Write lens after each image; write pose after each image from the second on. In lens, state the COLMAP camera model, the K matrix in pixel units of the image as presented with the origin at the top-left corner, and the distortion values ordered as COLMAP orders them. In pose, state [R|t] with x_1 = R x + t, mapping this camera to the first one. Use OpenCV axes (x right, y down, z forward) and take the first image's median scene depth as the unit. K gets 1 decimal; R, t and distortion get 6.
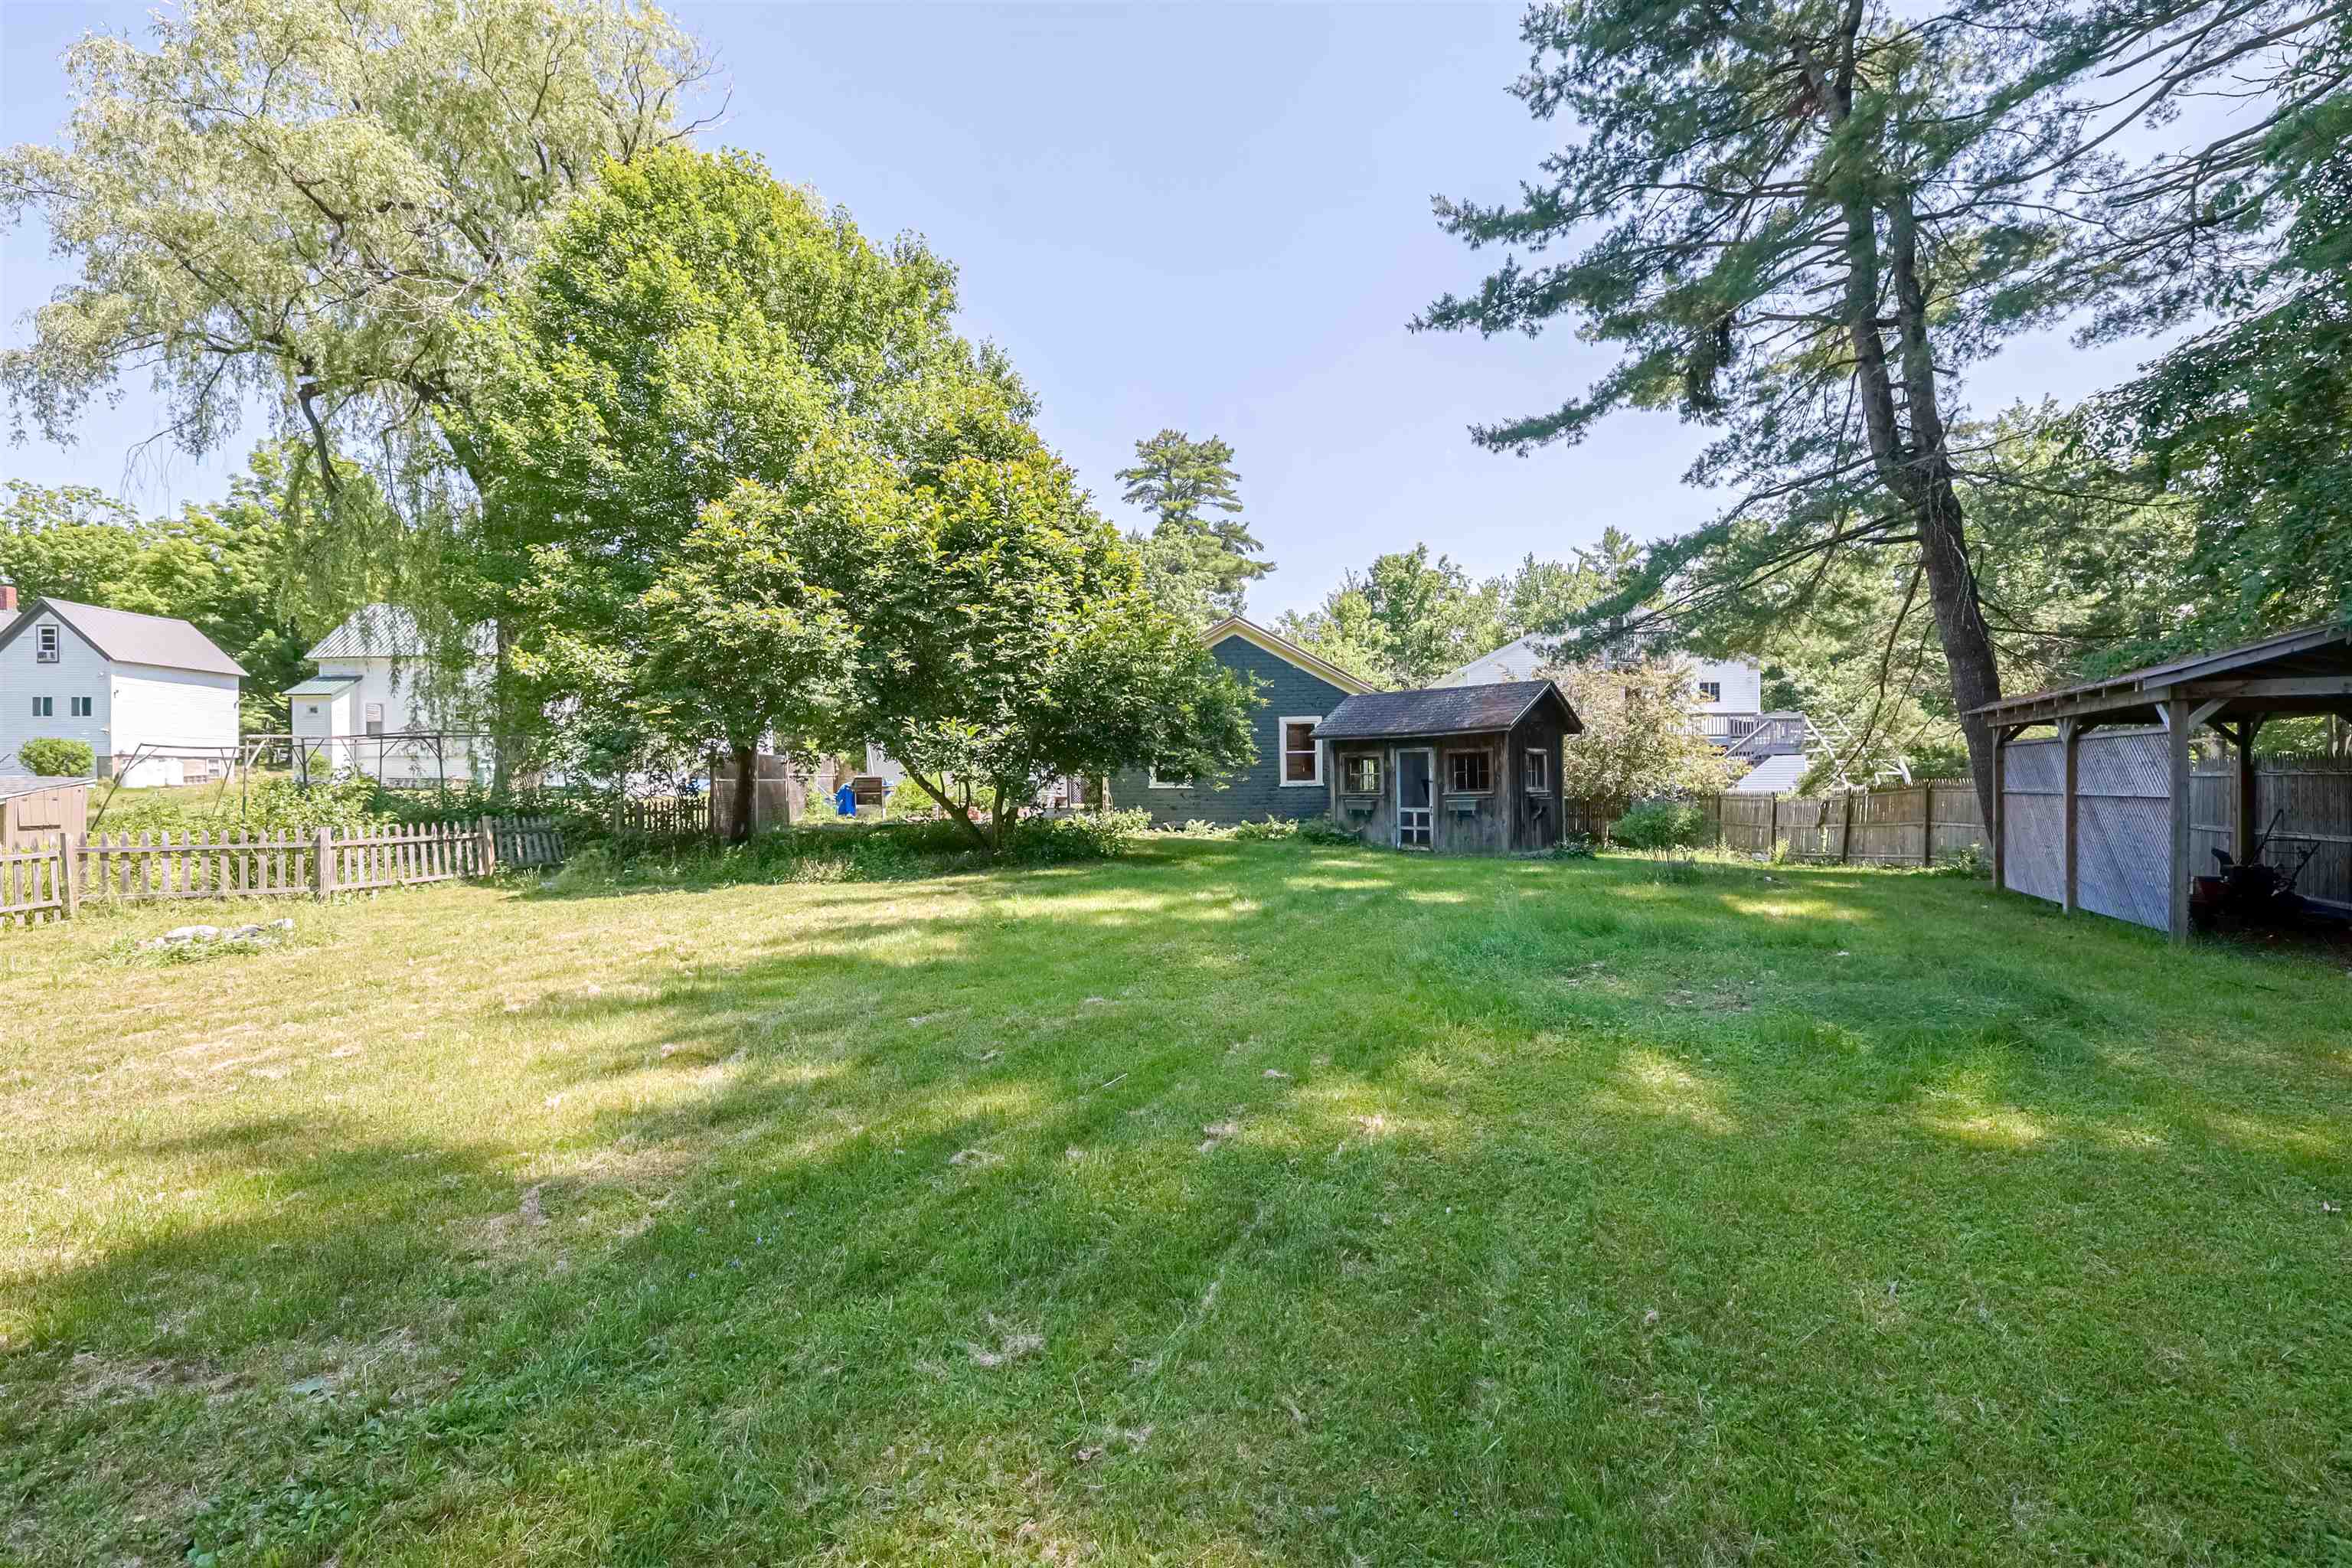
lens RADIAL K [[998.9, 0, 1179.2], [0, 998.9, 776.0], [0, 0, 1]] dist [-0.002005, -0.000129]
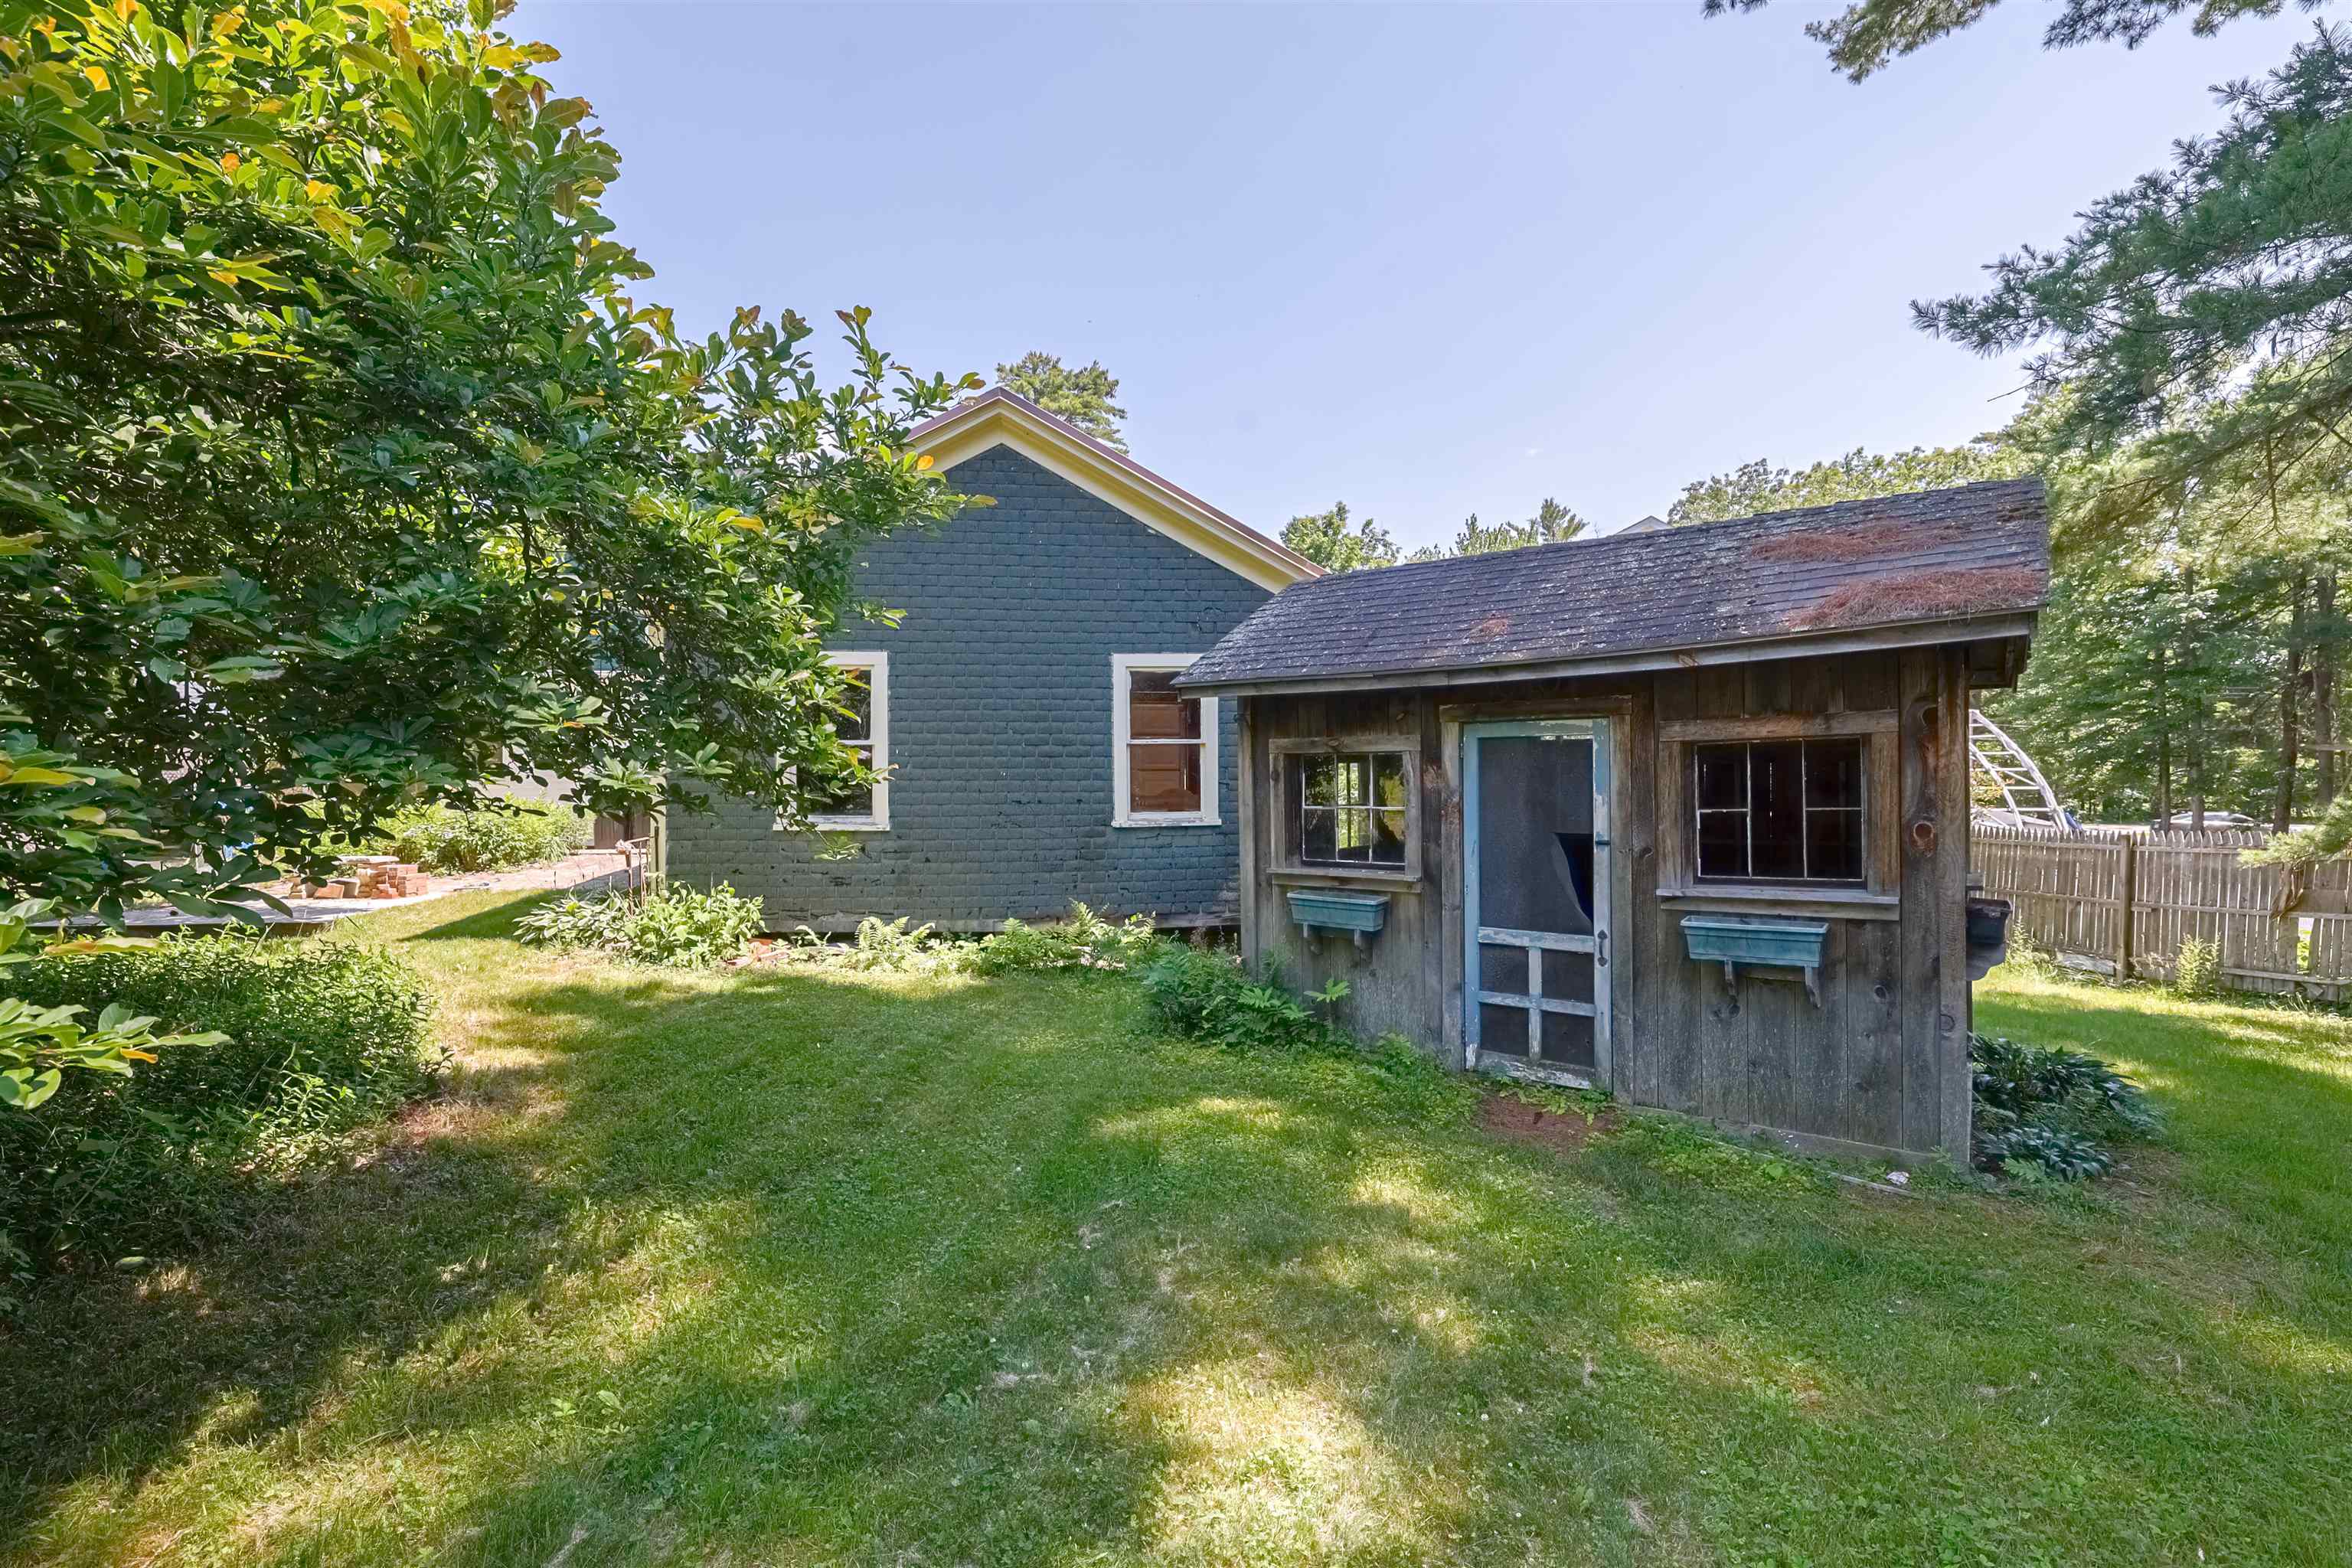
lens RADIAL K [[998.9, 0, 1171.6], [0, 998.9, 773.4], [0, 0, 1]] dist [-0.002005, -0.000129]
pose [[0.995949, 0.005948, 0.089718, 0.090647], [-0.005642, 0.999977, -0.003663, -0.009661], [-0.089738, 0.003142, 0.995960, 0.613405]]
